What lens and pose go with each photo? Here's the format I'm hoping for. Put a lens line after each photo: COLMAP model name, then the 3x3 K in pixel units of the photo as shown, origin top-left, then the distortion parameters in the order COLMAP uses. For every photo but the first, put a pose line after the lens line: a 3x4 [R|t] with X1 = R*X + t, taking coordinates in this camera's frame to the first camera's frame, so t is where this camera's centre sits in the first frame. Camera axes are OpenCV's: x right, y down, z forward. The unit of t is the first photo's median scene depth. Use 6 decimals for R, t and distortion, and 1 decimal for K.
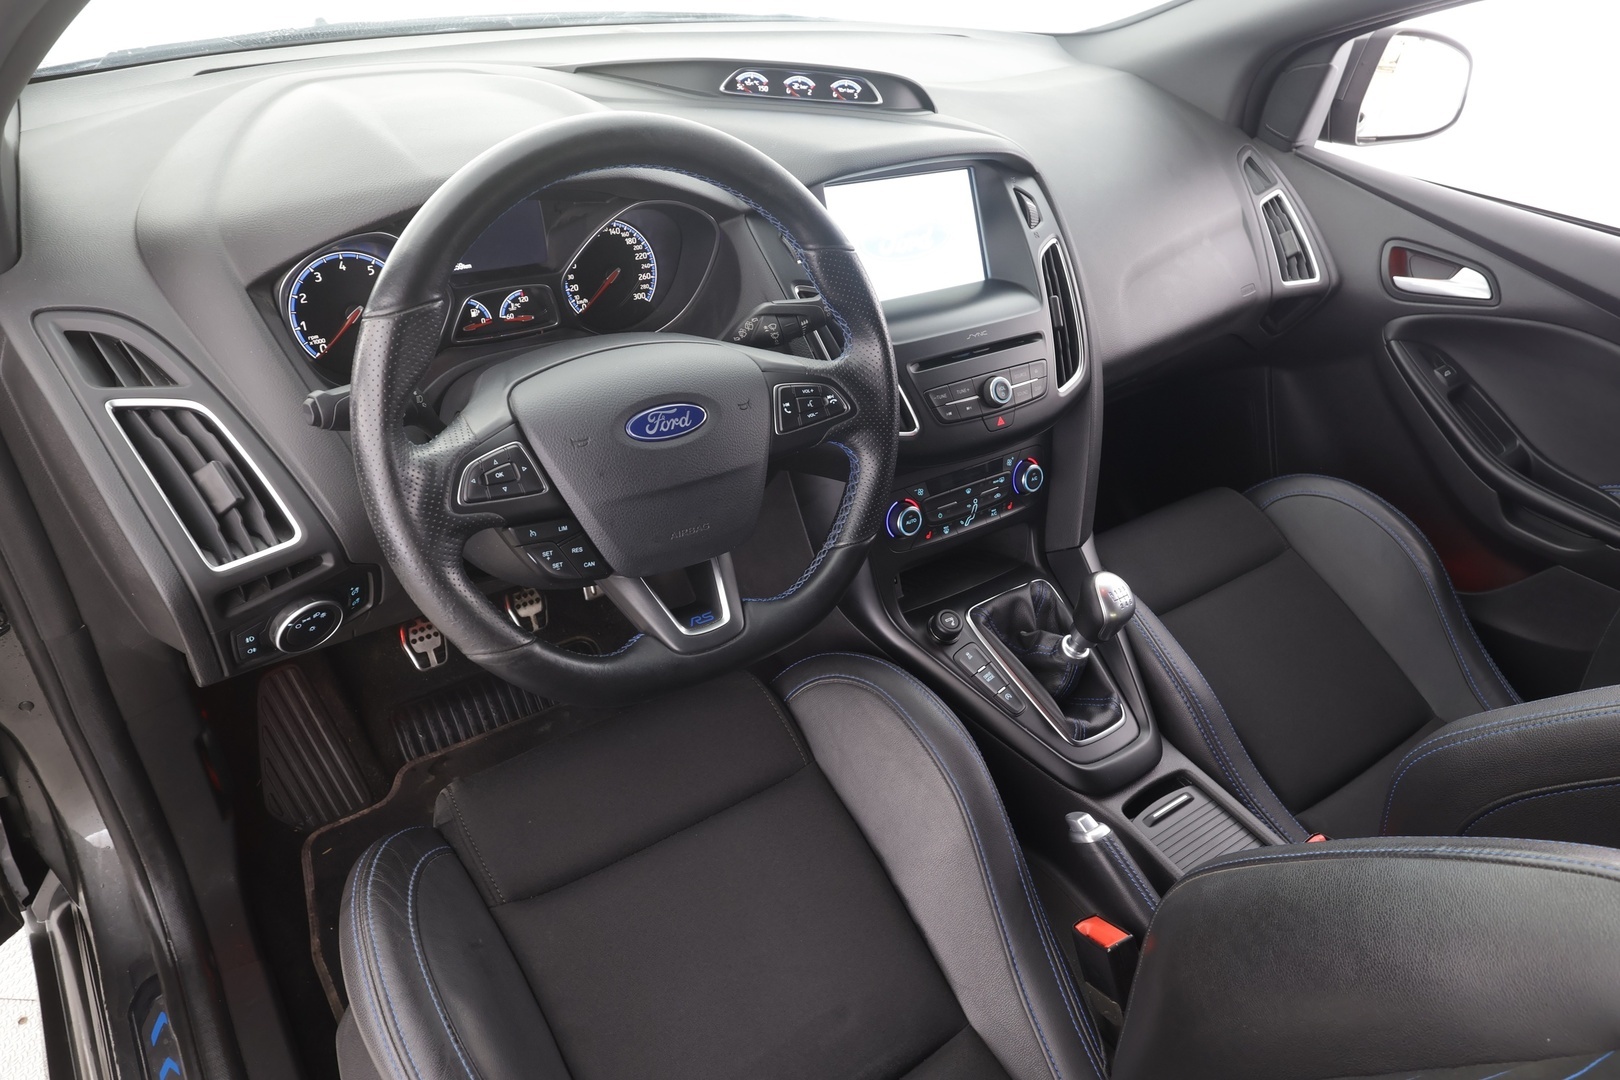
lens RADIAL K [[1064.1, 0, 815.3], [0, 1064.1, 546.2], [0, 0, 1]] dist [0.009714, -0.001738]
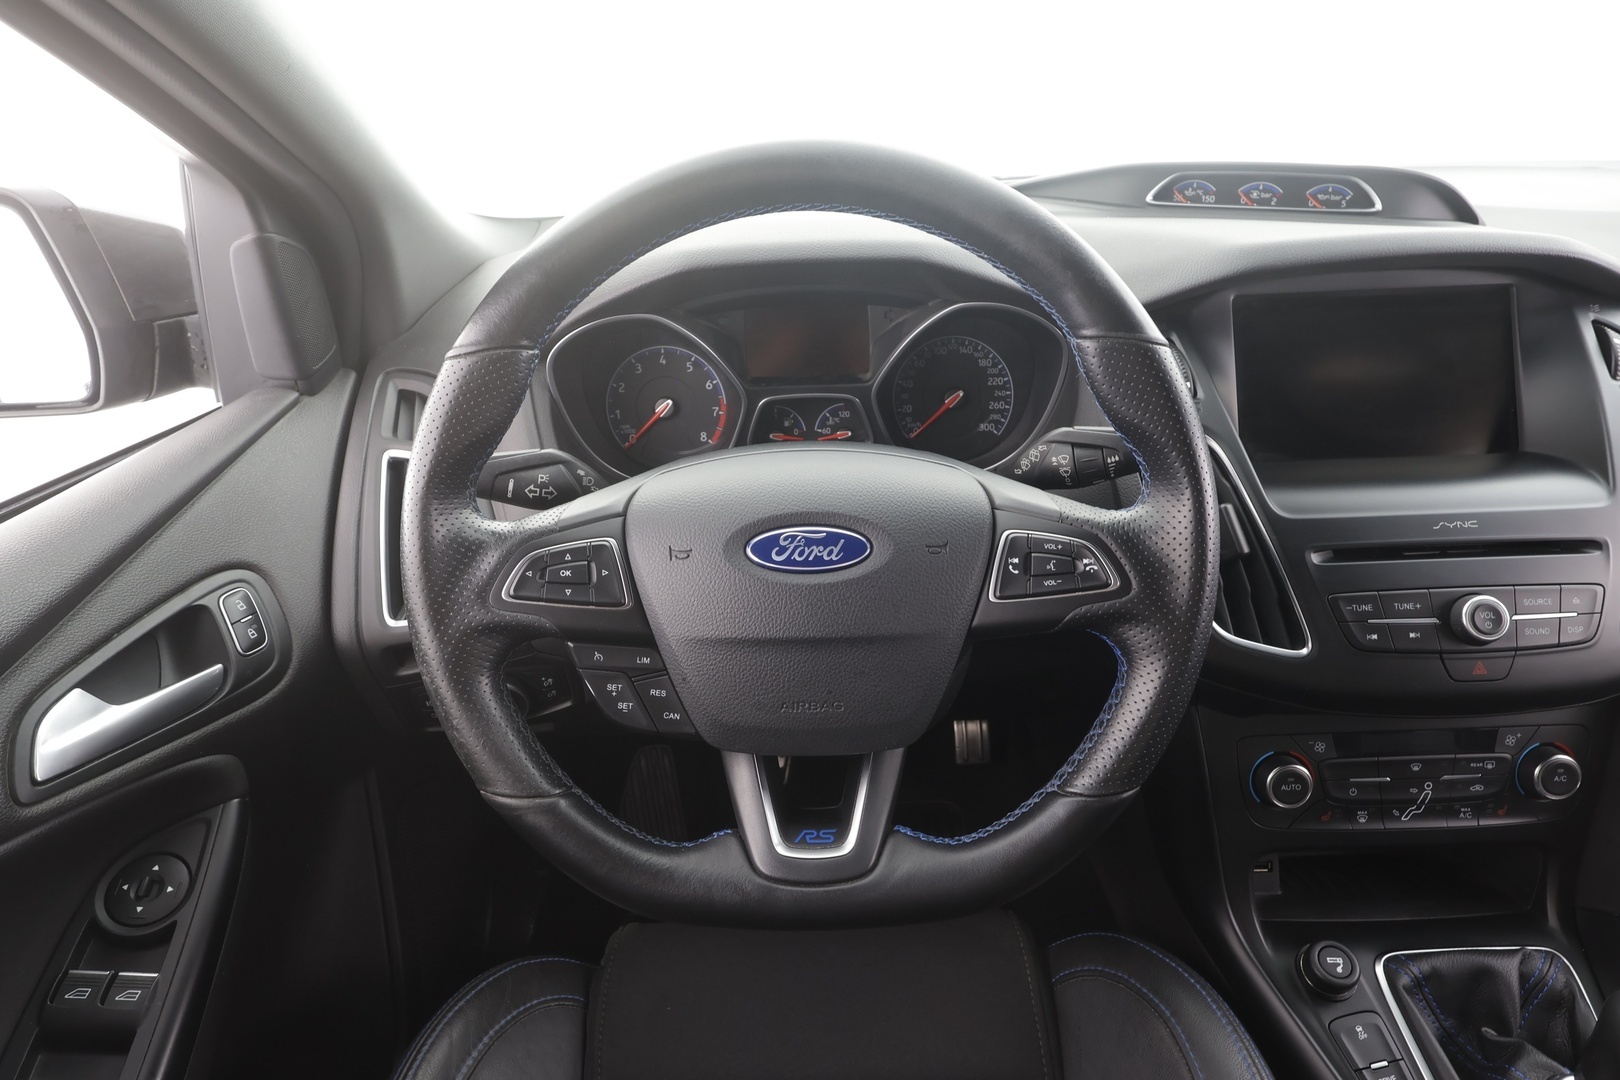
lens RADIAL K [[915.9, 0, 807.8], [0, 915.9, 543.5], [0, 0, 1]] dist [0.006734, -0.003092]
pose [[0.808150, 0.151172, -0.569246, 0.150126], [-0.242642, 0.966125, -0.087905, -0.046836], [0.536674, 0.209164, 0.817454, 0.349072]]
